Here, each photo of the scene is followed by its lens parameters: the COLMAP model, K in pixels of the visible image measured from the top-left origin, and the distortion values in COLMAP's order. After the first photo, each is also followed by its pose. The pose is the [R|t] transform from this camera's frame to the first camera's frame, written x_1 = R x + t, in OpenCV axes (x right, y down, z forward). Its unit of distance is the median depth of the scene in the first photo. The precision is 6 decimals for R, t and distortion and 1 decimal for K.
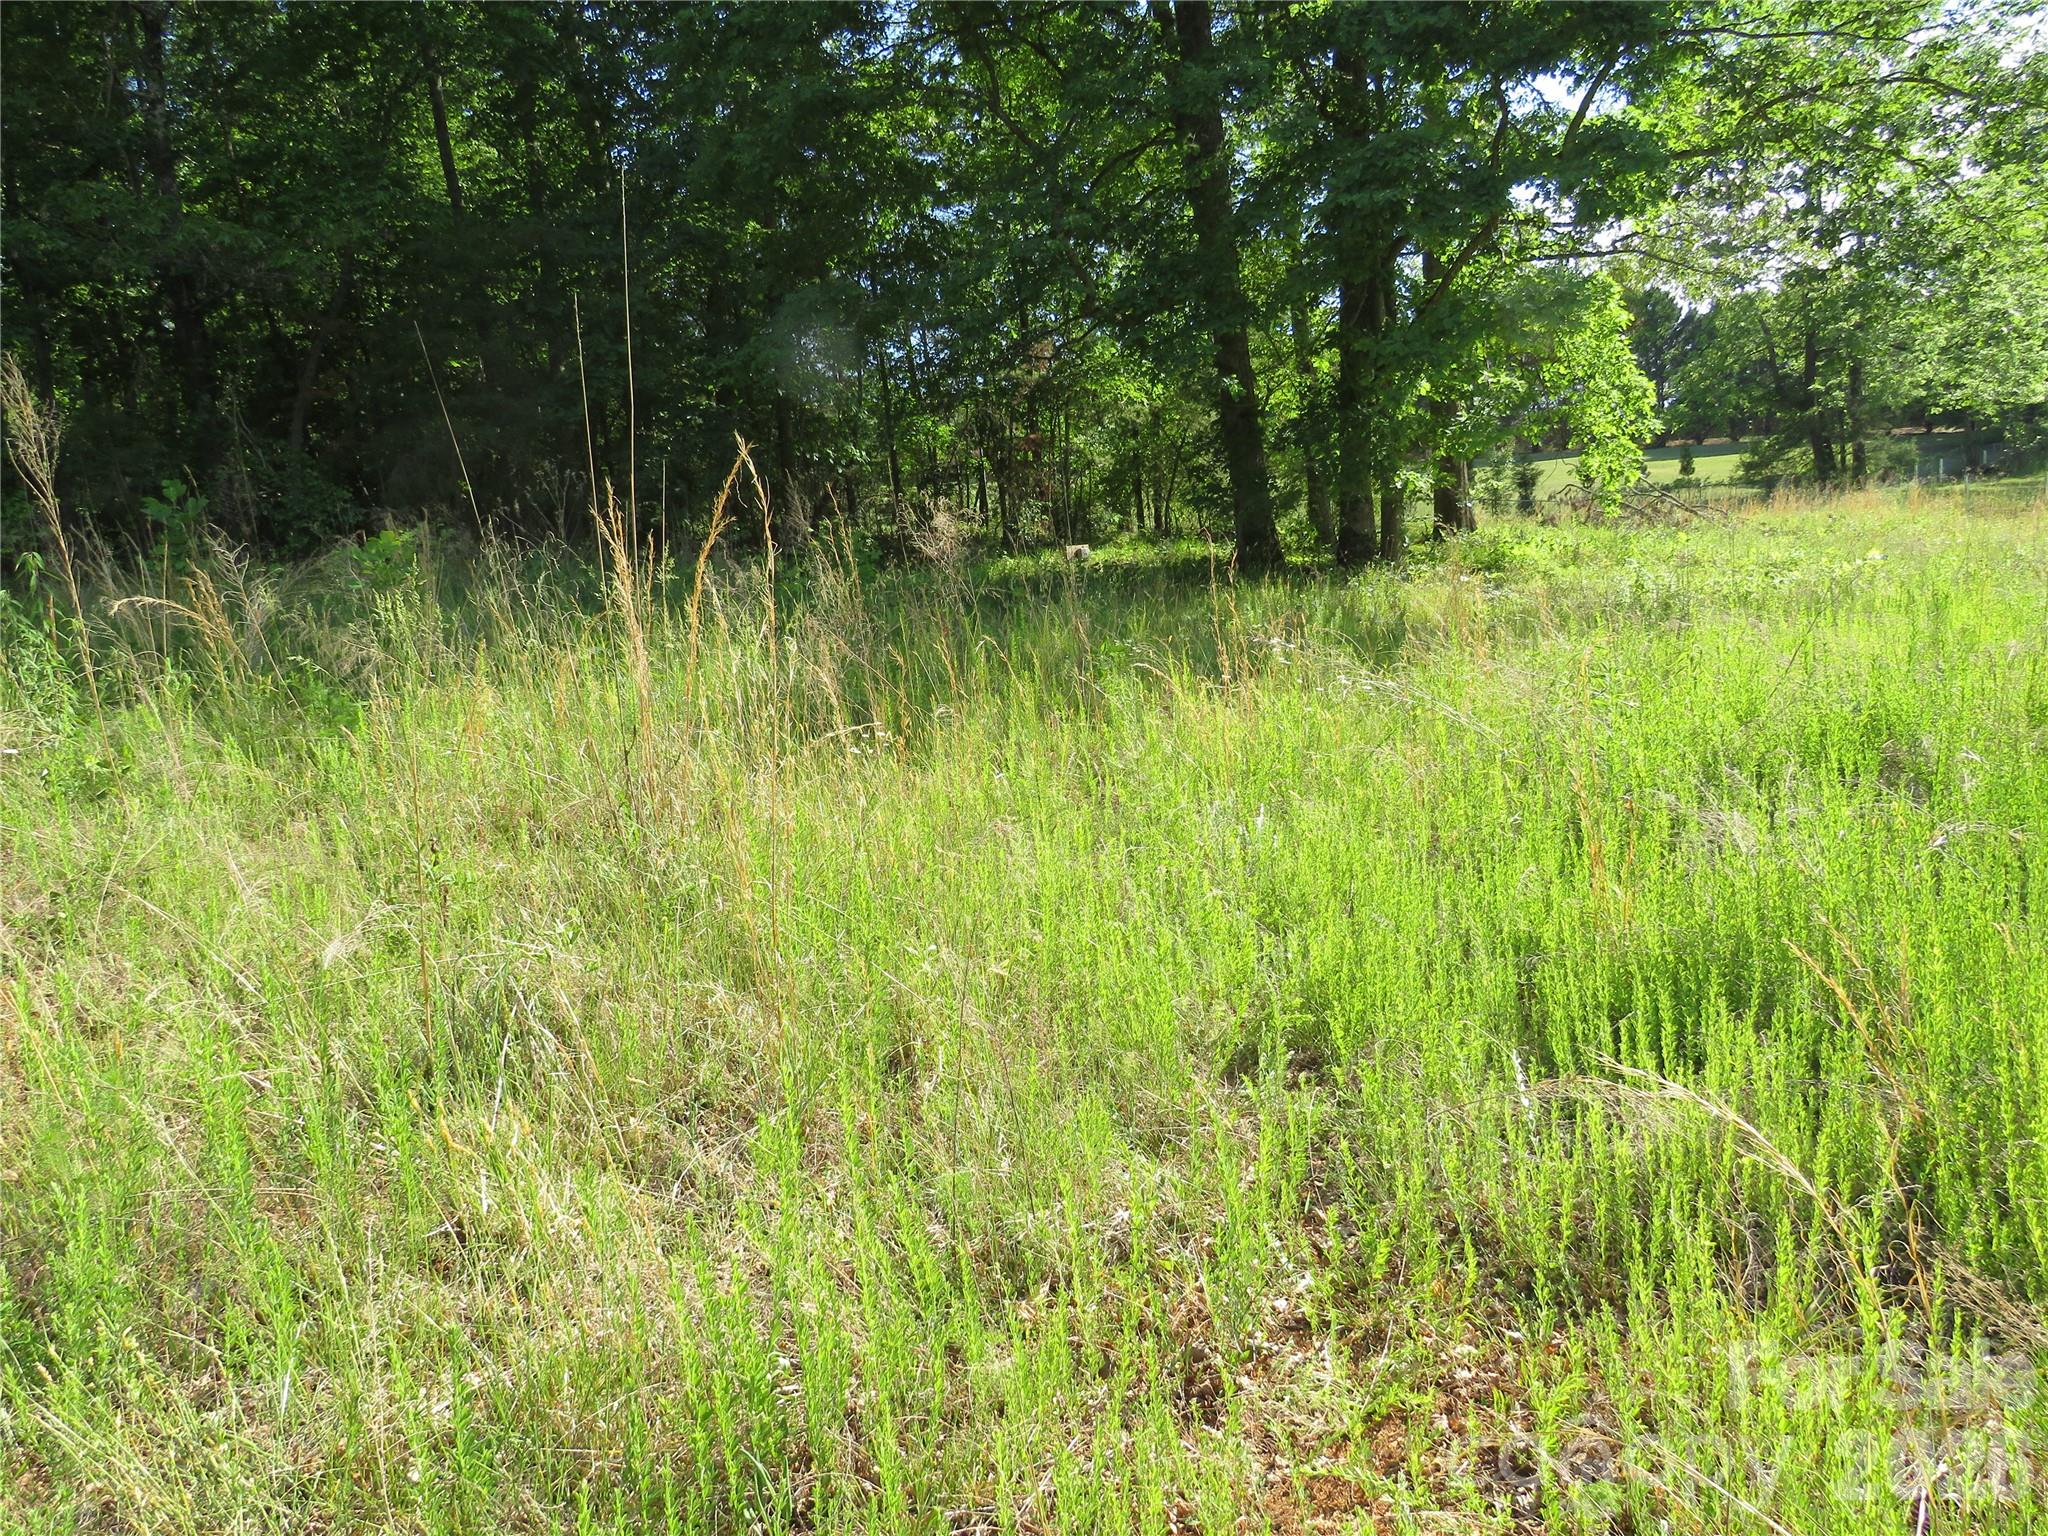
lens RADIAL K [[1441.0, 0, 993.6], [0, 1441.0, 777.6], [0, 0, 1]] dist [-0.053542, 0.030786]
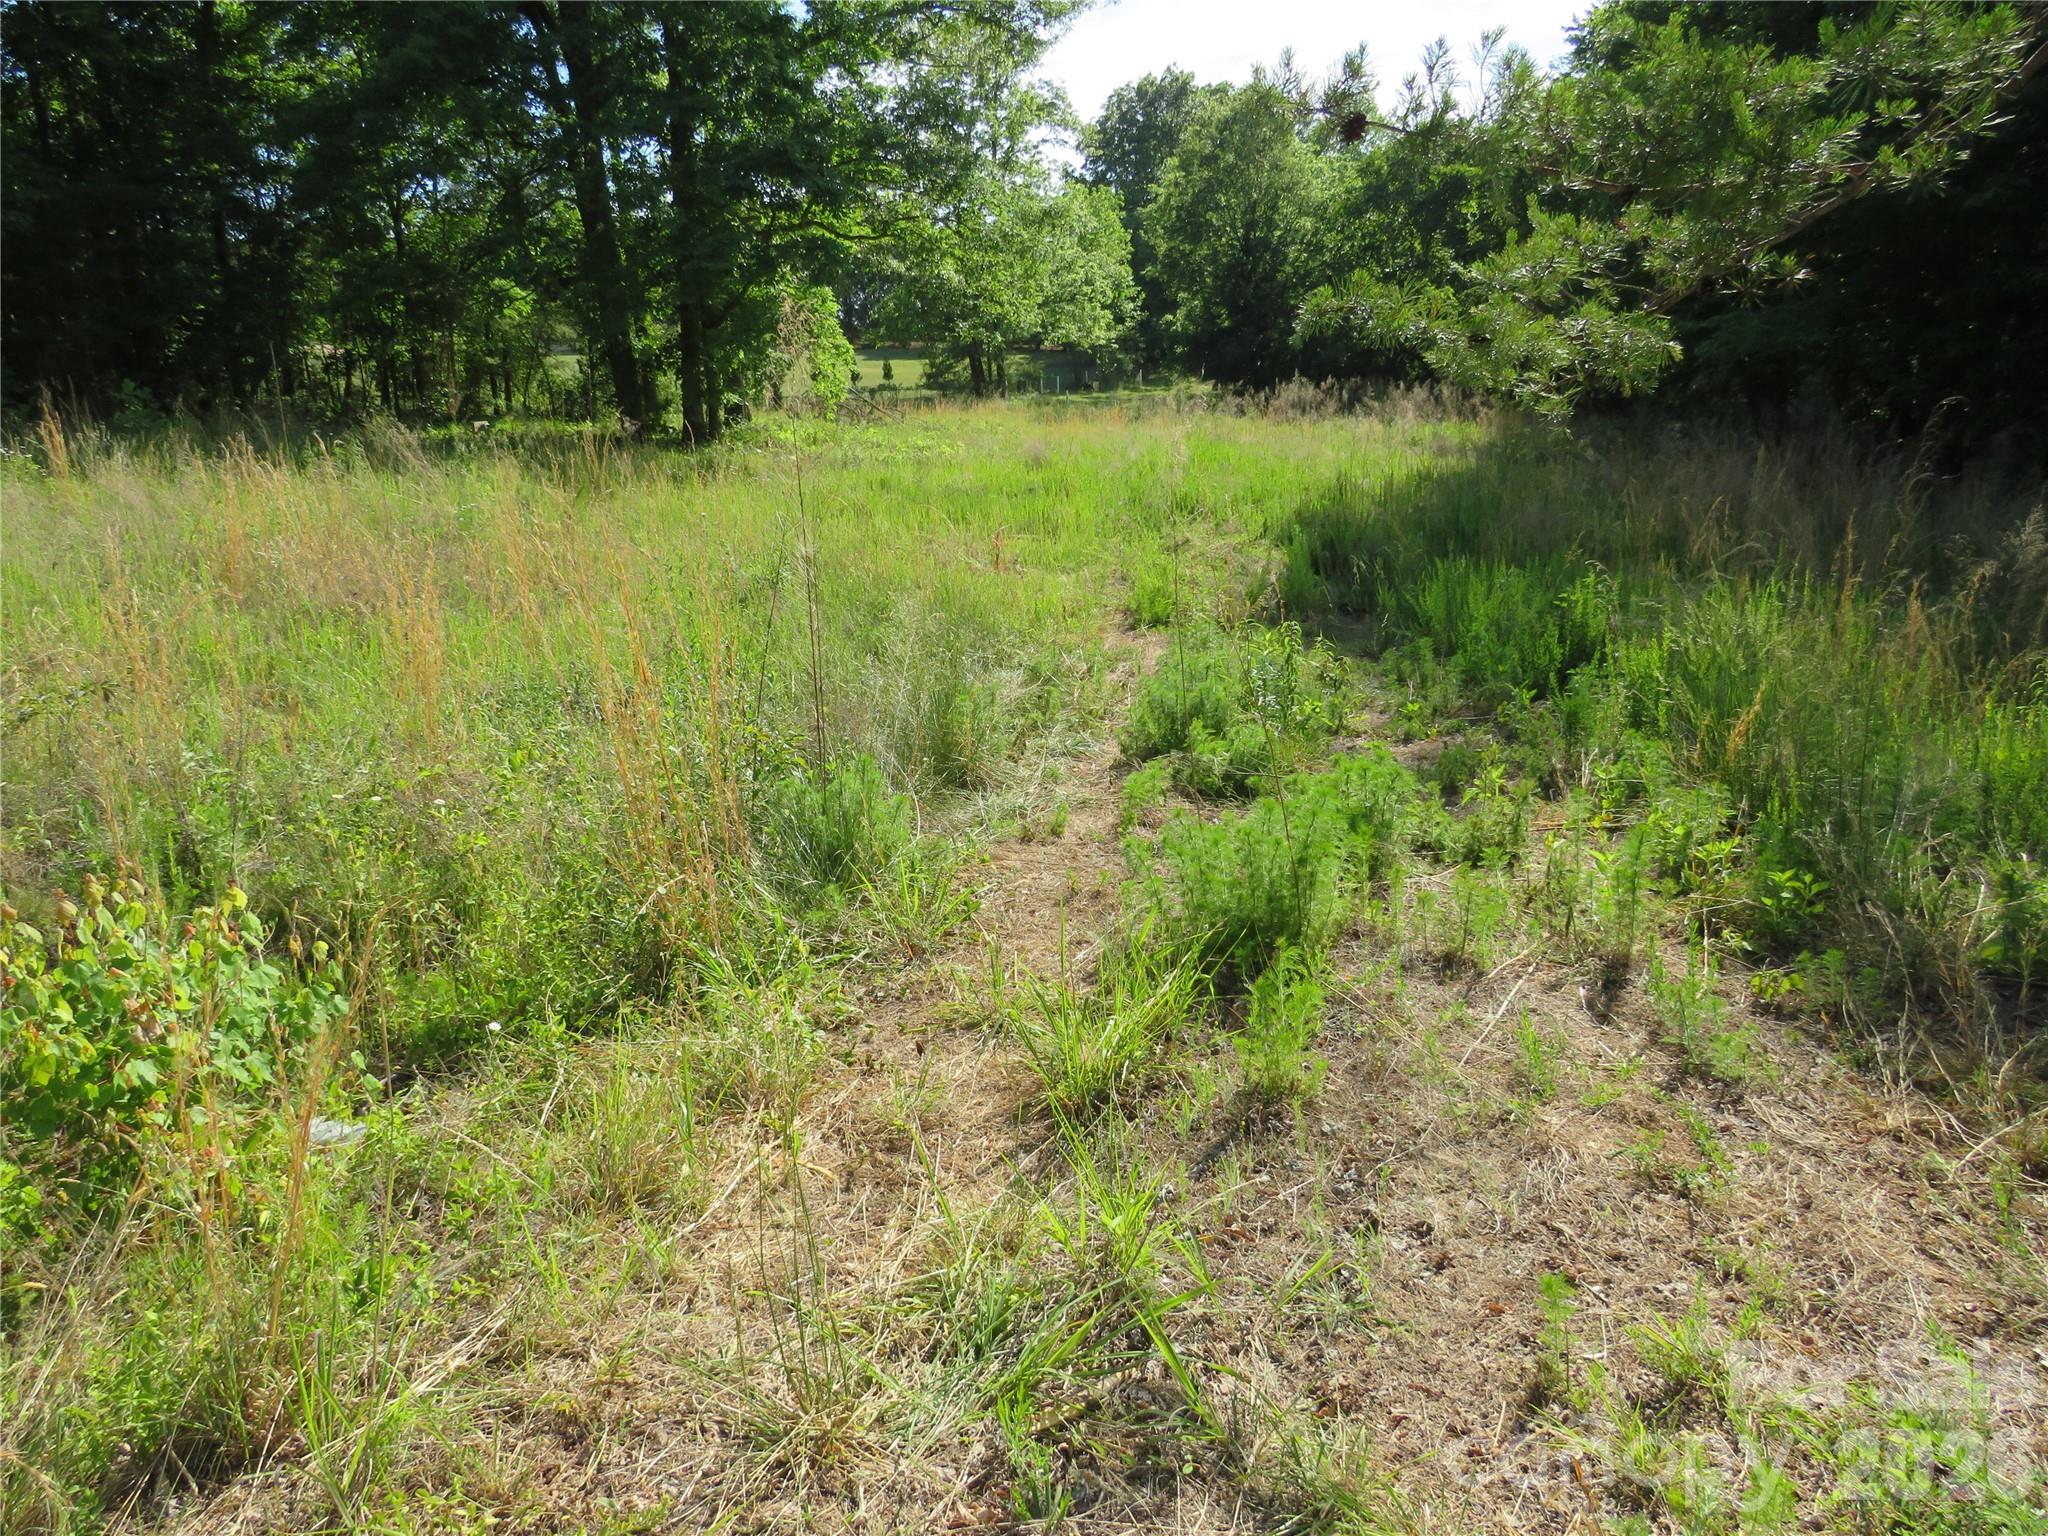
lens RADIAL K [[1461.8, 0, 1014.5], [0, 1461.8, 732.7], [0, 0, 1]] dist [-0.050517, 0.030484]
pose [[0.867347, -0.062734, 0.493734, -0.475334], [0.036807, 0.997393, 0.062070, 0.169054], [-0.496341, -0.035663, 0.867395, -1.143304]]
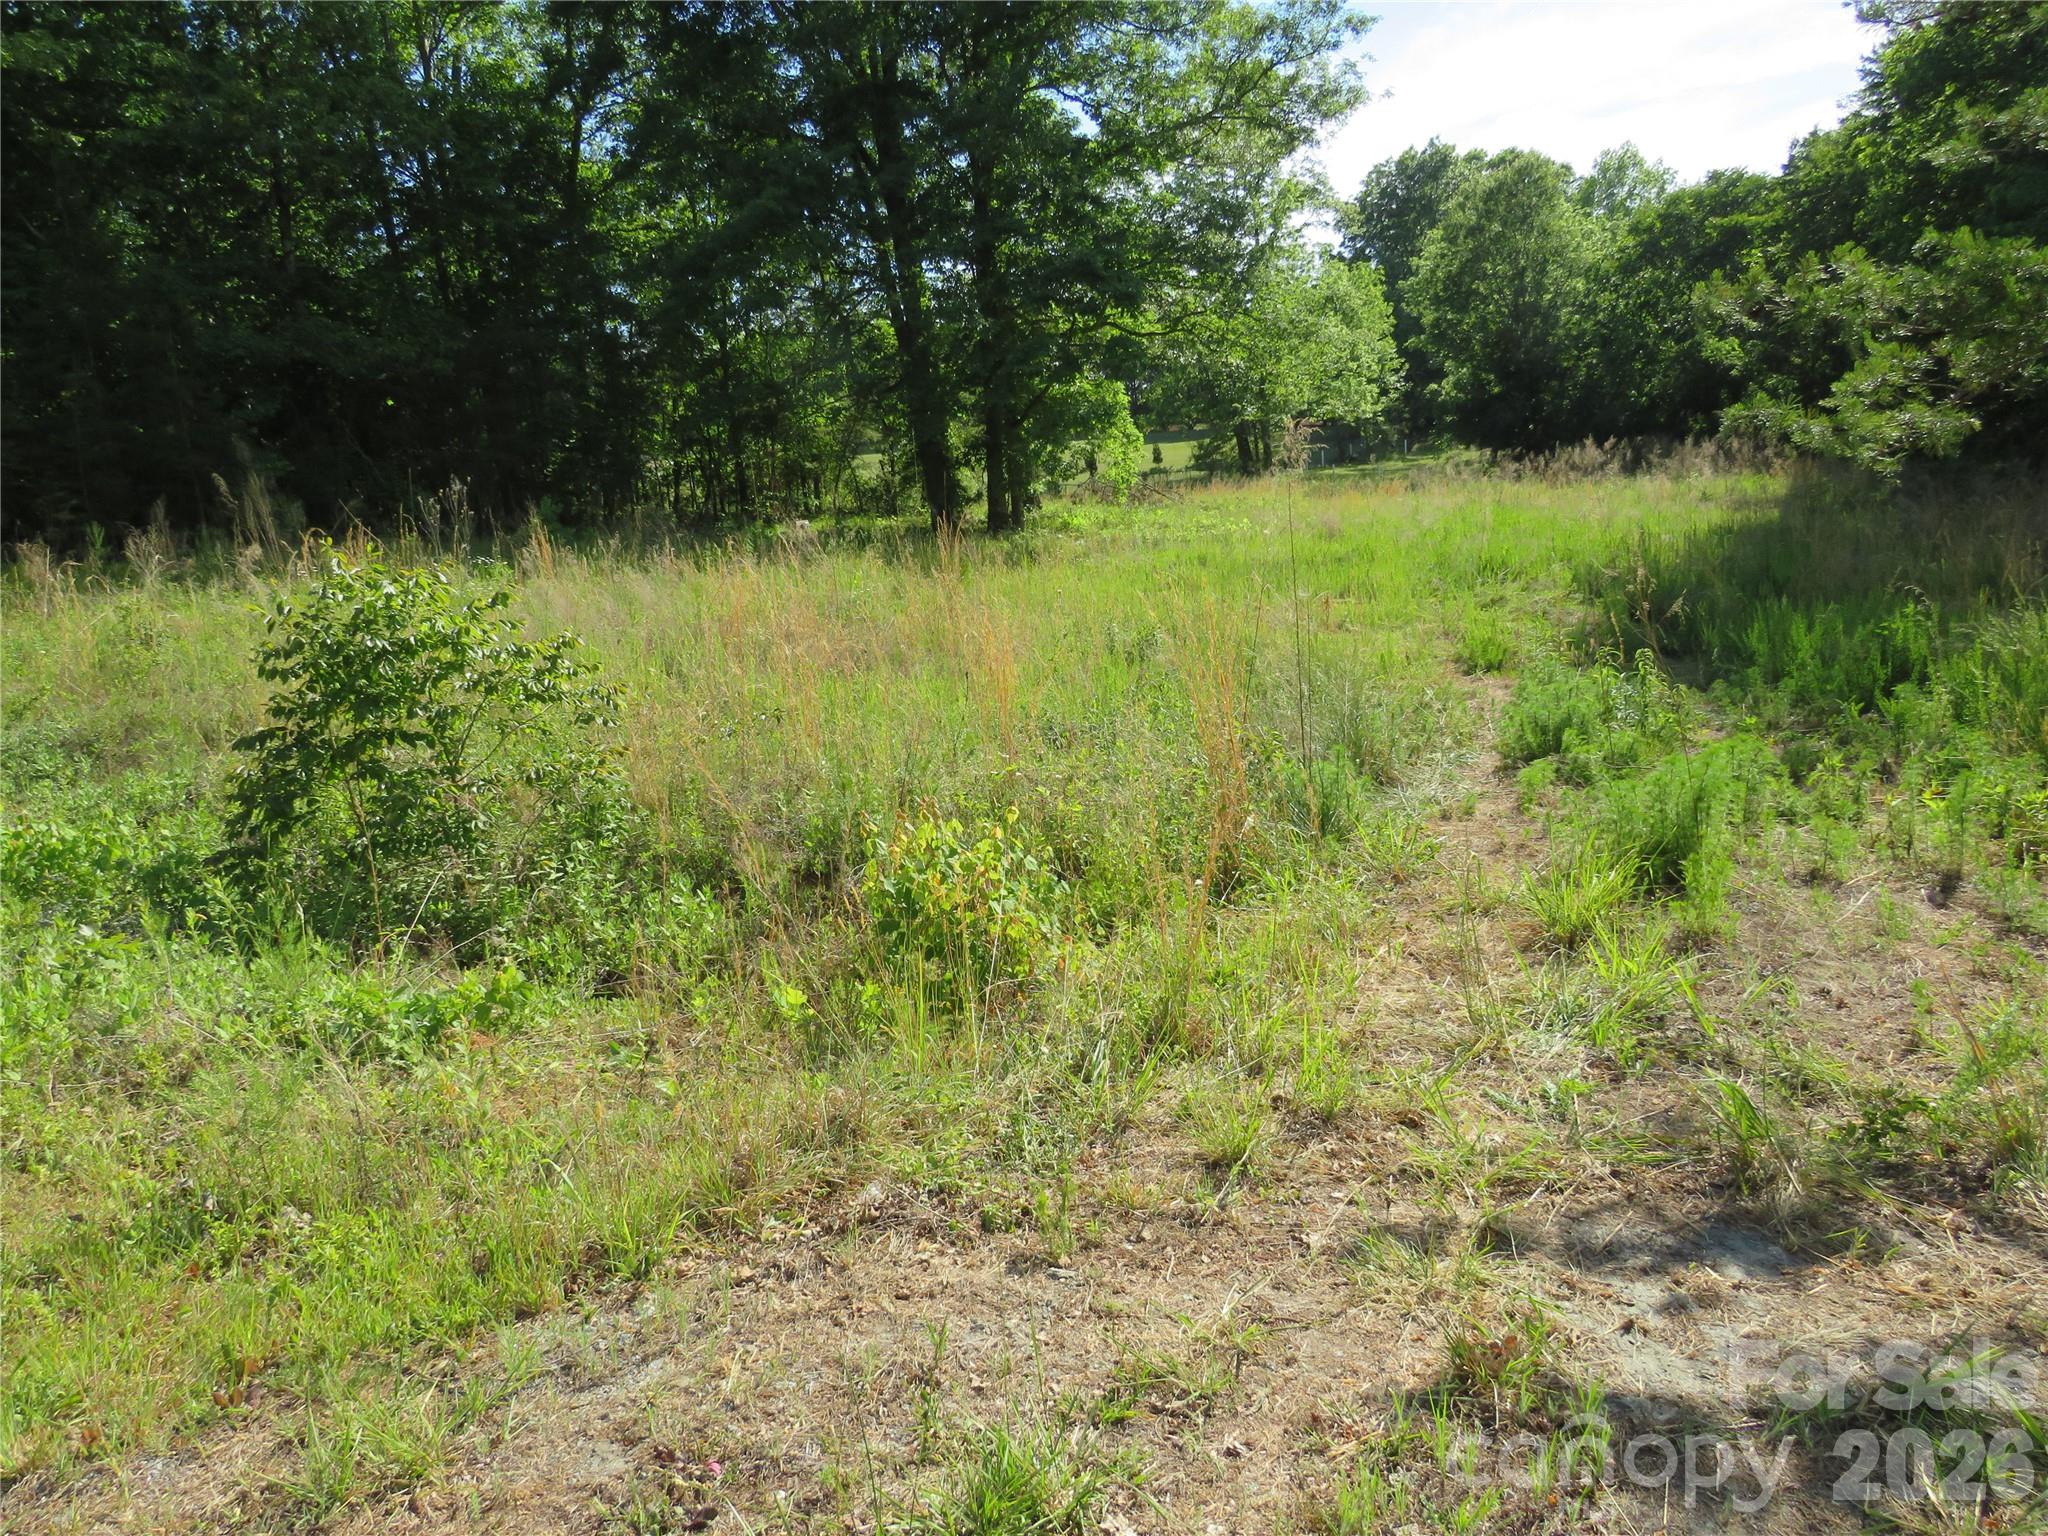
lens RADIAL K [[1461.8, 0, 1005.9], [0, 1461.8, 740.5], [0, 0, 1]] dist [-0.050517, 0.030484]
pose [[0.941335, -0.058450, 0.332372, -0.607916], [0.060642, 0.998152, 0.003786, 0.187195], [-0.331979, 0.016592, 0.943141, -1.242970]]
